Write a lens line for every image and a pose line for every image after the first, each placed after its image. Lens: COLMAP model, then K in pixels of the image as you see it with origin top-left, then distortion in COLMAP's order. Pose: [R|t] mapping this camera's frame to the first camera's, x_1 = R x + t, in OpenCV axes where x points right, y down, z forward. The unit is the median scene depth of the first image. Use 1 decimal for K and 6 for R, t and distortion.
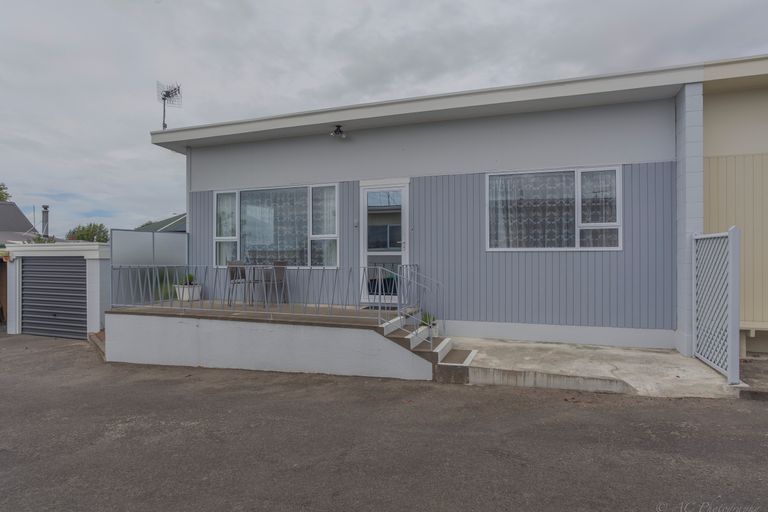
lens RADIAL K [[436.2, 0, 384.0], [0, 436.2, 256.0], [0, 0, 1]] dist [-0.065381, 0.044370]
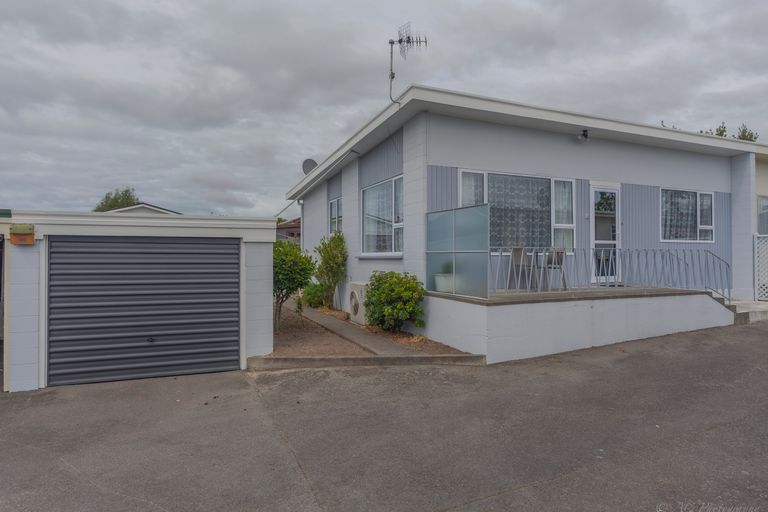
lens RADIAL K [[472.0, 0, 384.0], [0, 472.0, 256.0], [0, 0, 1]] dist [-0.041251, 0.024978]
pose [[0.732598, 0.005198, 0.680642, -1.566475], [-0.000939, 0.999978, -0.006626, 0.049743], [-0.680661, 0.004215, 0.732586, 0.529386]]
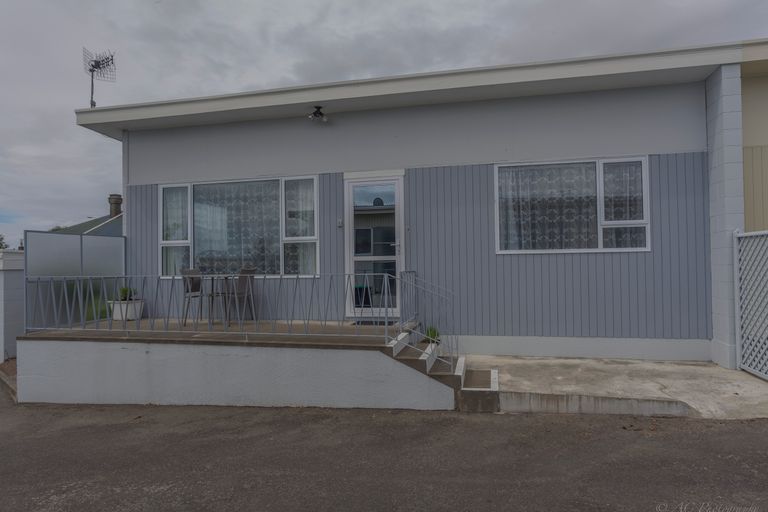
lens RADIAL K [[472.0, 0, 384.0], [0, 472.0, 256.0], [0, 0, 1]] dist [-0.041251, 0.024978]
pose [[0.993177, -0.010630, 0.116132, -0.101896], [0.012527, 0.999800, -0.015616, 0.004821], [-0.115942, 0.016964, 0.993111, 0.100246]]
